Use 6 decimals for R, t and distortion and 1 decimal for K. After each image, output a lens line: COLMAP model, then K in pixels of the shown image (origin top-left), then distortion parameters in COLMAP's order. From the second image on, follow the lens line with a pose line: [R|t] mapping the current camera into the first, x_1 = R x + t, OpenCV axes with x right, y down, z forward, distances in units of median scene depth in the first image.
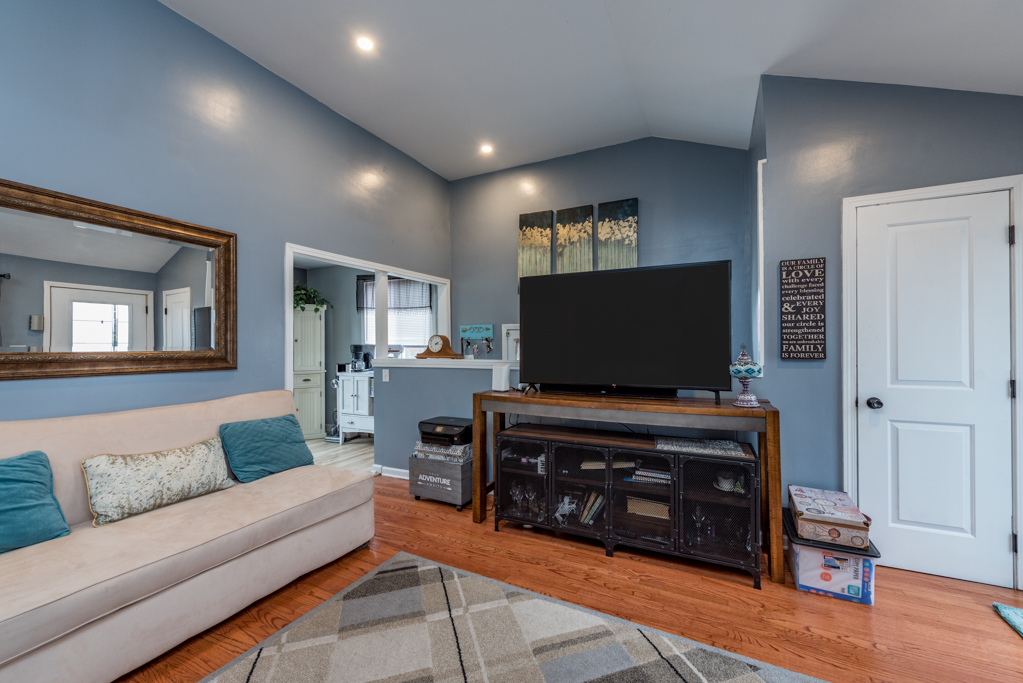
lens RADIAL K [[397.6, 0, 517.1], [0, 397.6, 344.5], [0, 0, 1]] dist [0.001324, -0.001881]
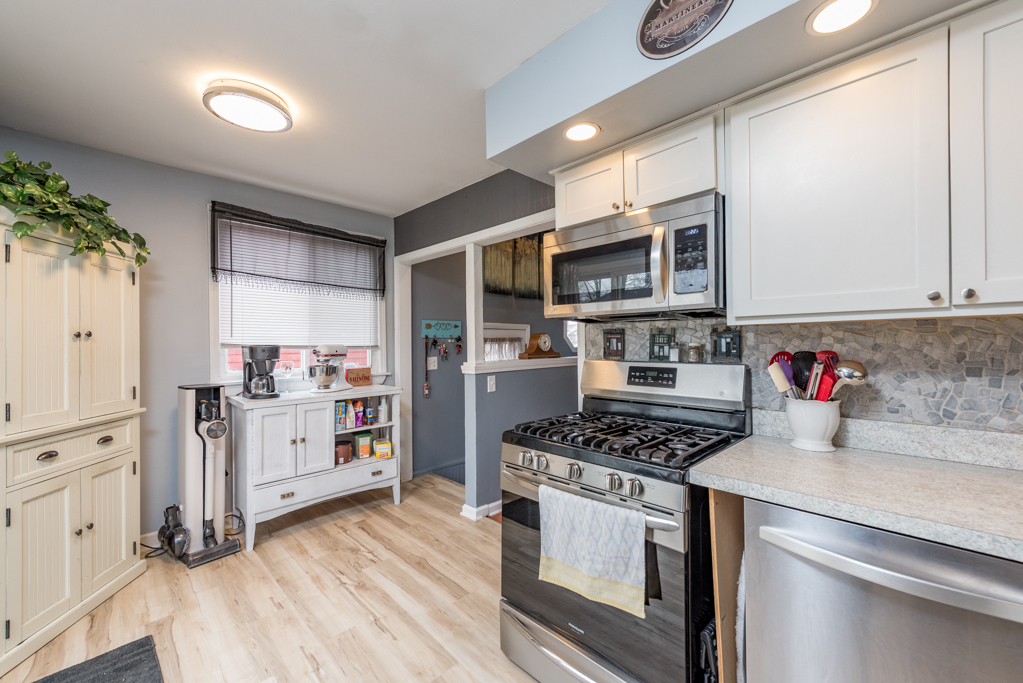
lens RADIAL K [[397.6, 0, 516.4], [0, 397.6, 343.8], [0, 0, 1]] dist [0.001324, -0.001881]
pose [[0.320552, -0.001776, 0.947229, -1.499433], [0.004034, 0.999992, 0.000509, 0.000639], [-0.947222, 0.003658, 0.320556, 1.012317]]
